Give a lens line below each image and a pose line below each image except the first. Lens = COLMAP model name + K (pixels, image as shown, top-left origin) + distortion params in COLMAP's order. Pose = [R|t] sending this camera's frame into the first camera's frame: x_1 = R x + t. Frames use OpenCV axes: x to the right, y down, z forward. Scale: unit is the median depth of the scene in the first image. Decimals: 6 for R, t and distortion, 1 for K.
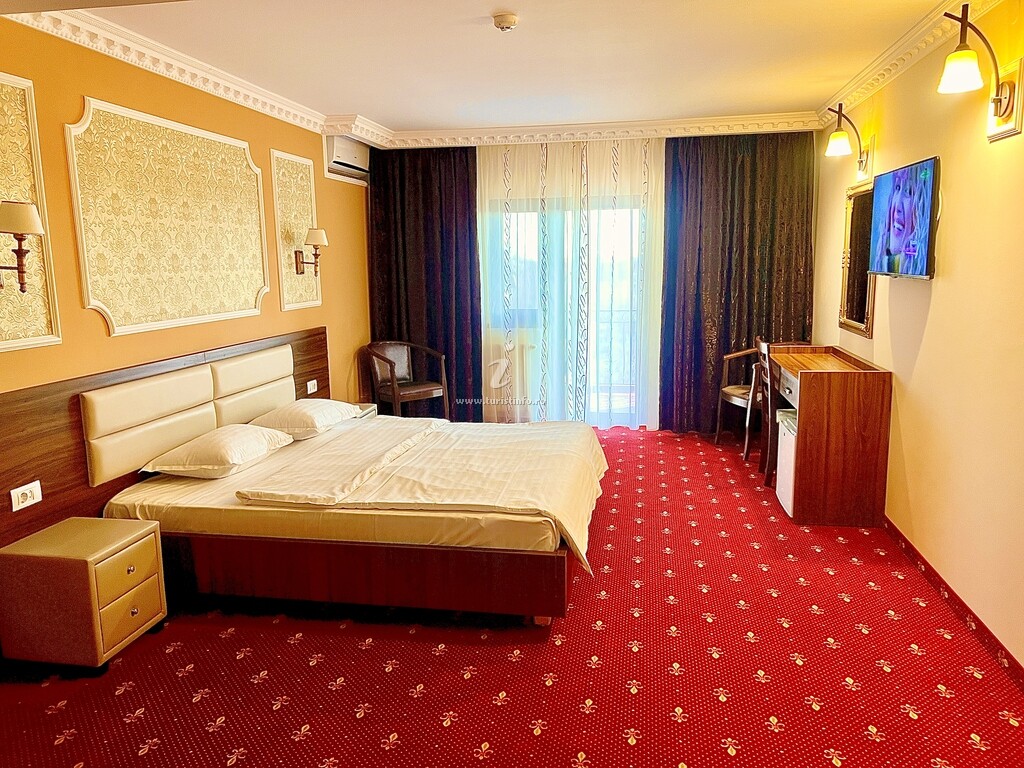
lens RADIAL K [[764.4, 0, 512.0], [0, 764.4, 384.0], [0, 0, 1]] dist [0.064140, -0.052891]
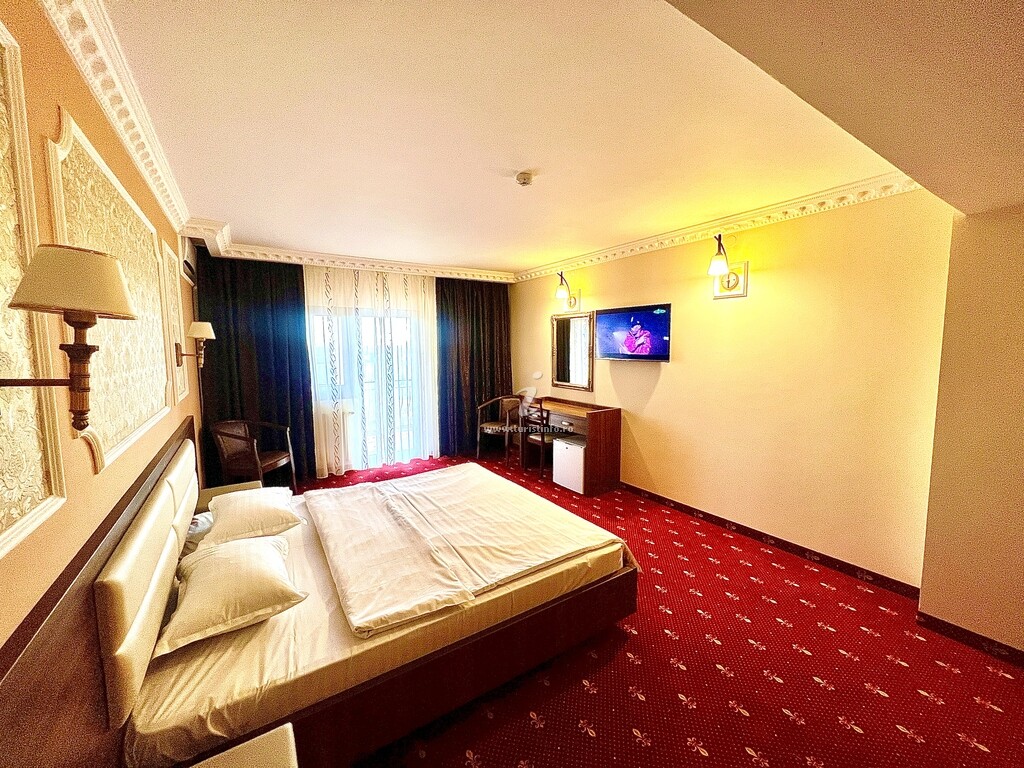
lens RADIAL K [[406.8, 0, 513.7], [0, 406.8, 381.4], [0, 0, 1]] dist [0.000953, 0.000156]
pose [[0.726632, -0.052249, 0.685037, -0.368597], [0.106750, 0.993580, -0.037449, -0.066285], [-0.678683, 0.100339, 0.727545, 0.375346]]
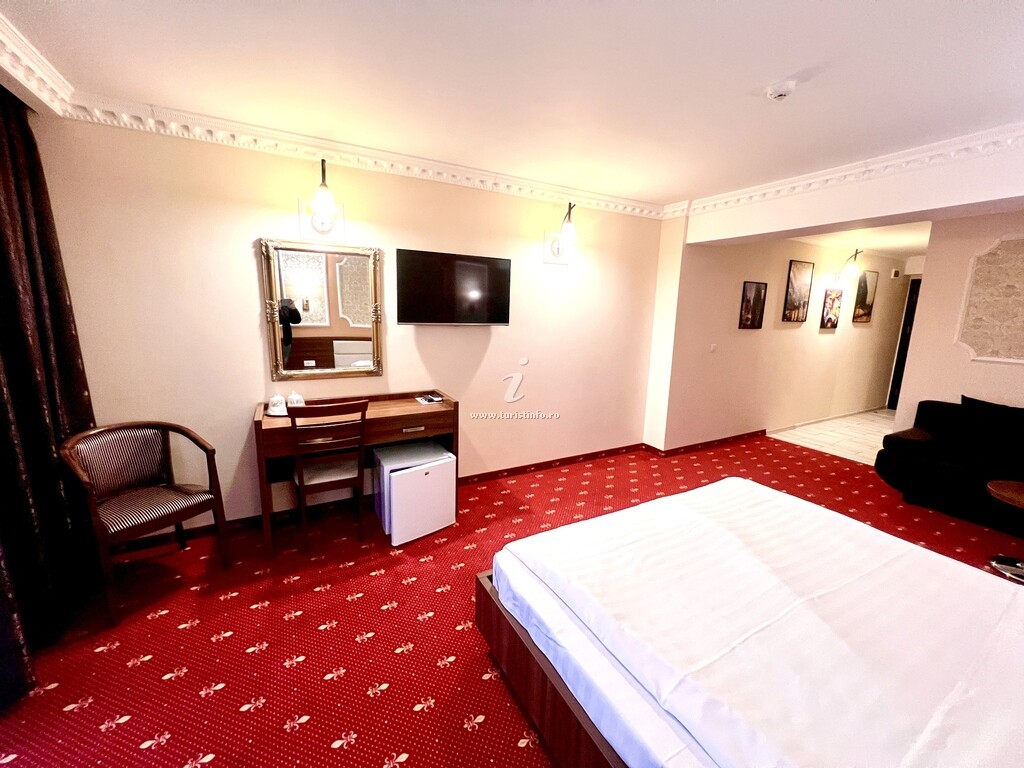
lens RADIAL K [[418.3, 0, 521.7], [0, 418.3, 384.2], [0, 0, 1]] dist [-0.000880, -0.000008]
pose [[-0.631448, -0.154969, 0.759775, -0.200719], [0.102383, 0.954585, 0.279795, -0.209177], [-0.768630, 0.254464, -0.586904, 1.199258]]
